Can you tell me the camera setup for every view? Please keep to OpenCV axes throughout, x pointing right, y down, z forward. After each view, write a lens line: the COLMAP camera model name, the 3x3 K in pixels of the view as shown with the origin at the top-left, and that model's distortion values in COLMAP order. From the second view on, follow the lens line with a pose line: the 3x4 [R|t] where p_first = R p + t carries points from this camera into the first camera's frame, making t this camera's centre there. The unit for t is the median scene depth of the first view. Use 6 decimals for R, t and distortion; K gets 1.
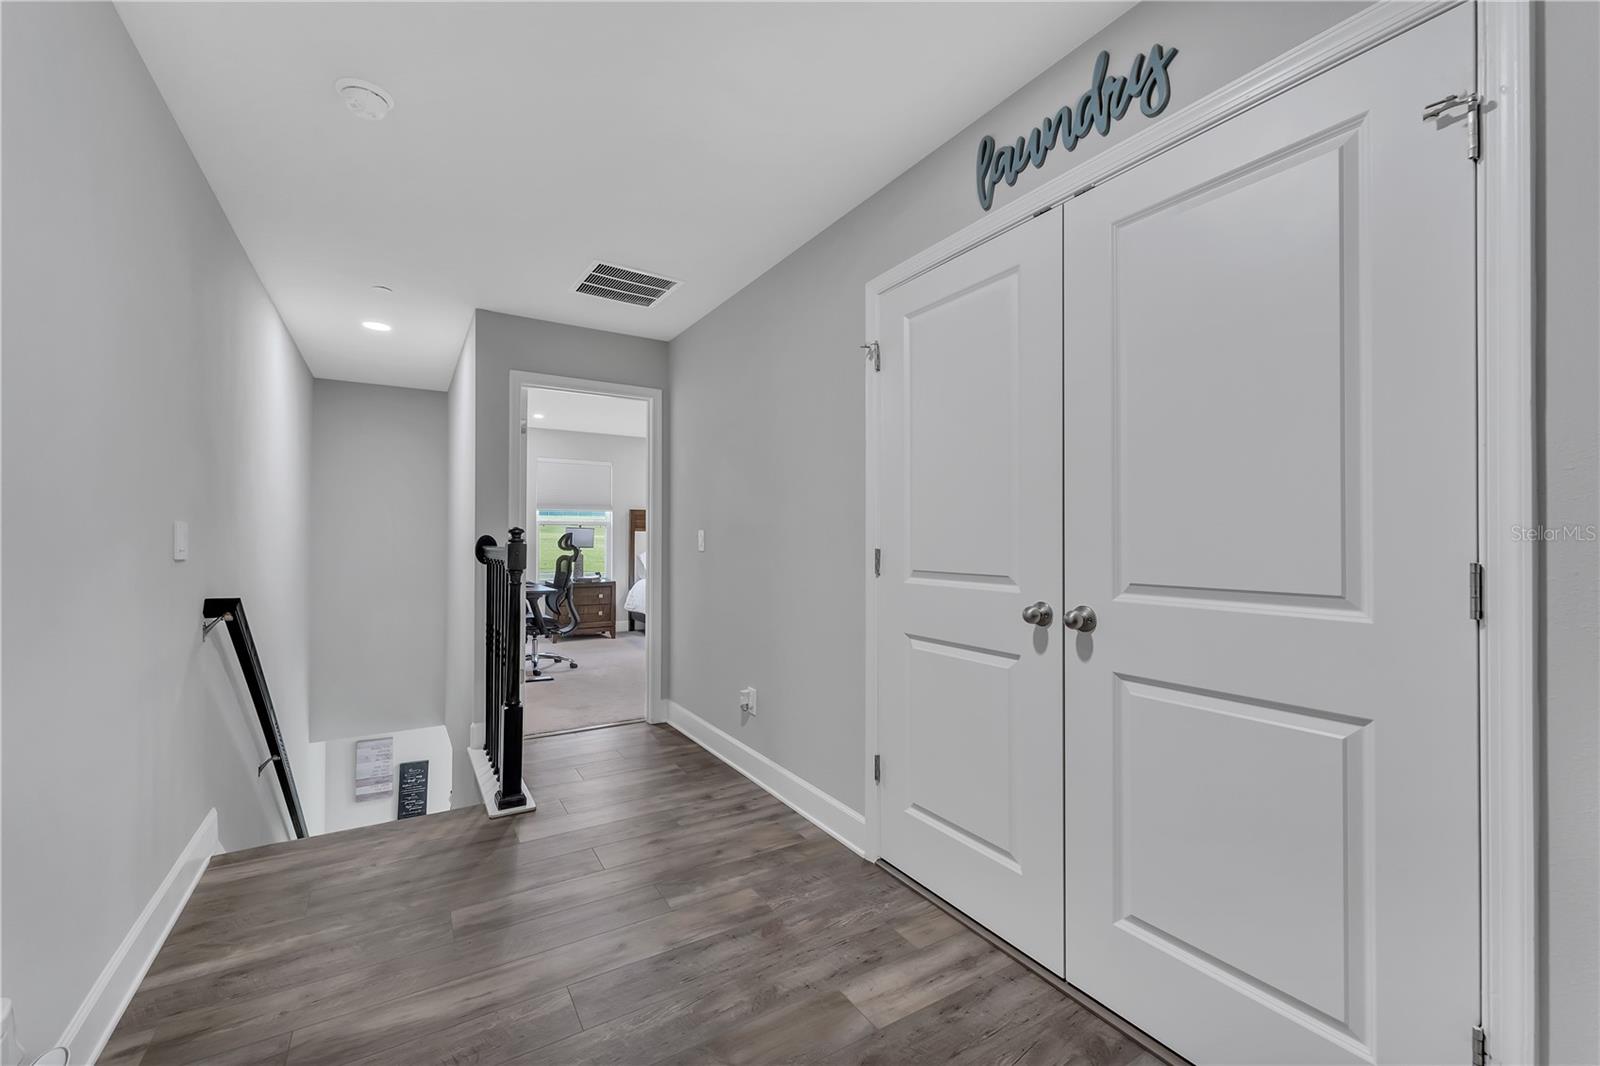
lens RADIAL K [[651.6, 0, 799.5], [0, 651.6, 531.0], [0, 0, 1]] dist [0.003064, 0.000278]
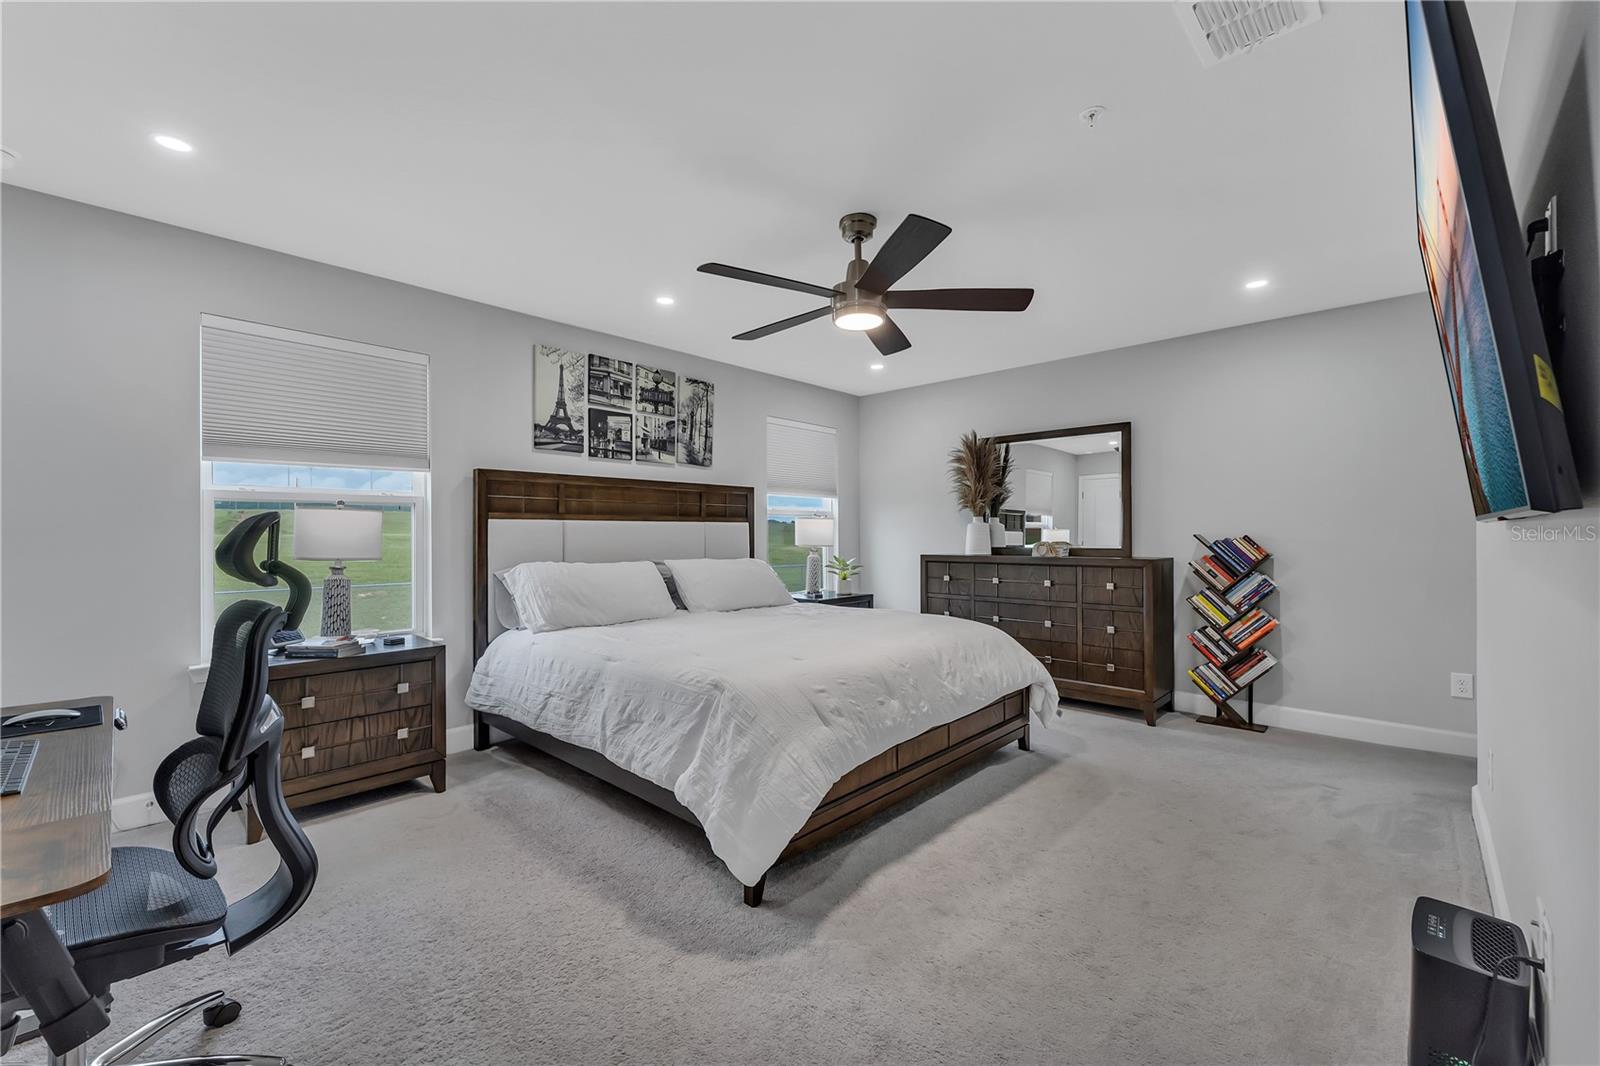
lens RADIAL K [[651.6, 0, 793.2], [0, 651.6, 527.2], [0, 0, 1]] dist [0.003064, 0.000278]
pose [[0.967715, -0.009101, 0.251883, -0.175929], [0.009368, 0.999956, 0.000136, 0.007653], [-0.251873, 0.002228, 0.967758, 0.561594]]
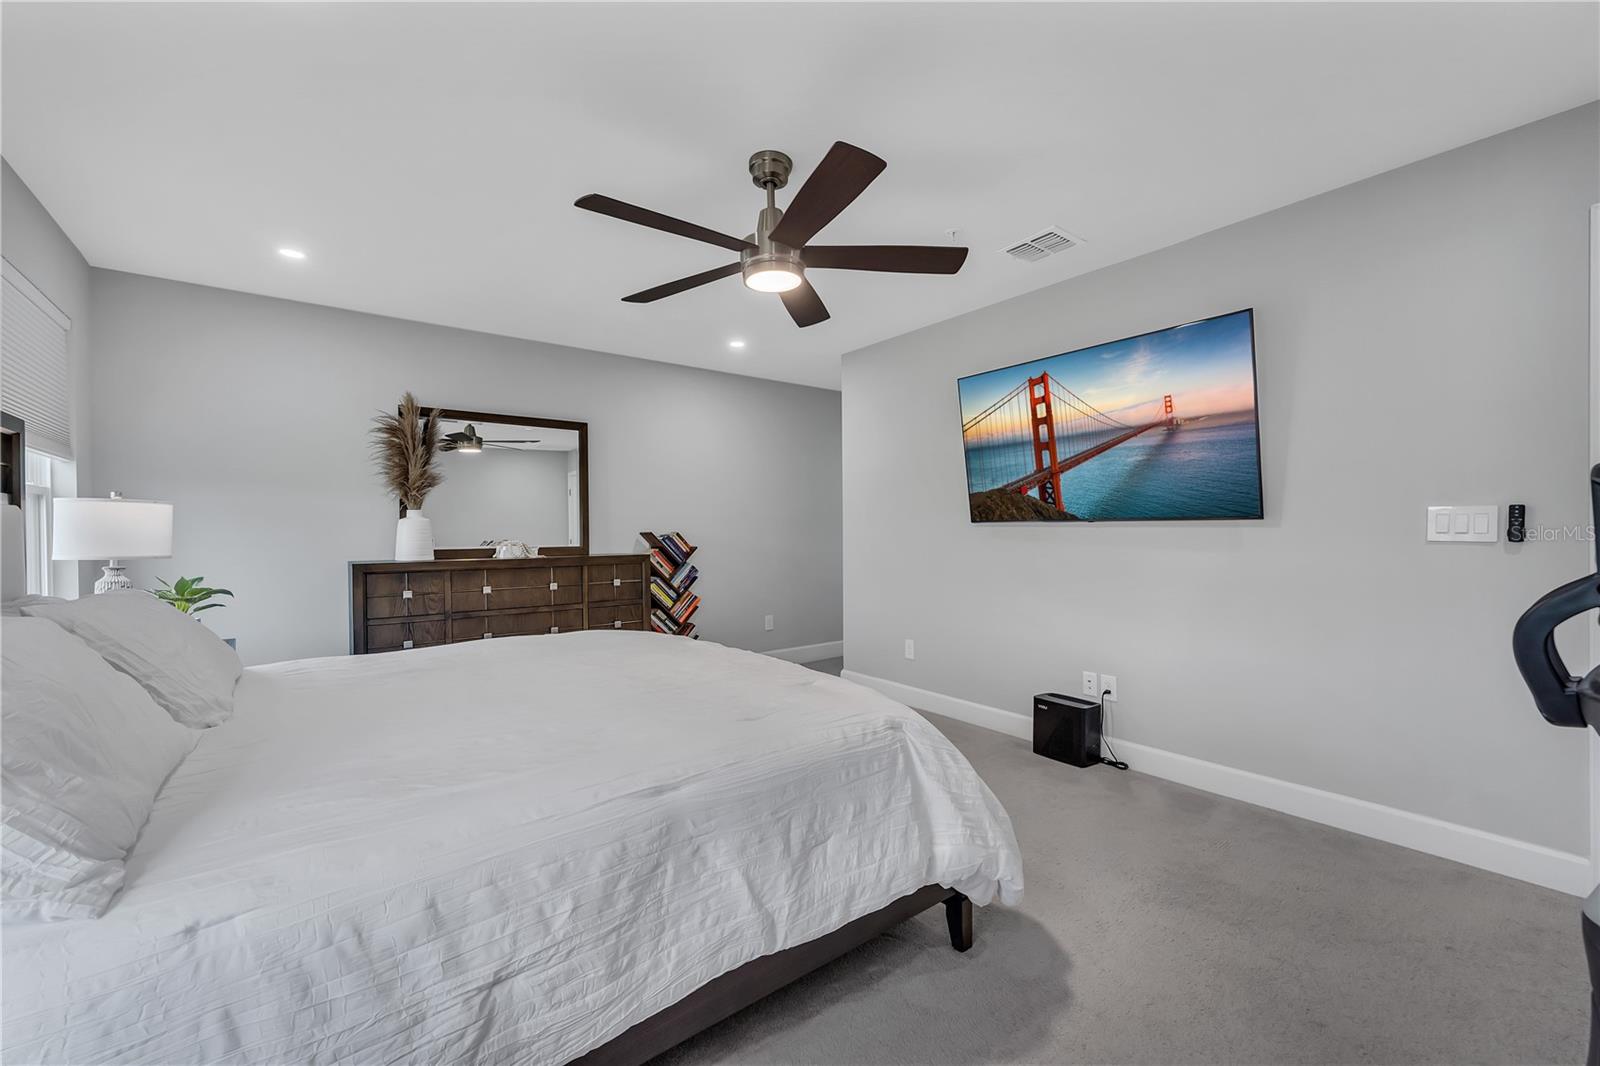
lens RADIAL K [[651.6, 0, 802.7], [0, 651.6, 533.3], [0, 0, 1]] dist [0.003064, 0.000278]
pose [[-0.105538, -0.012918, 0.994331, -0.409702], [-0.000241, 0.999916, 0.012965, 0.010363], [-0.994415, 0.001128, -0.105532, 1.018851]]
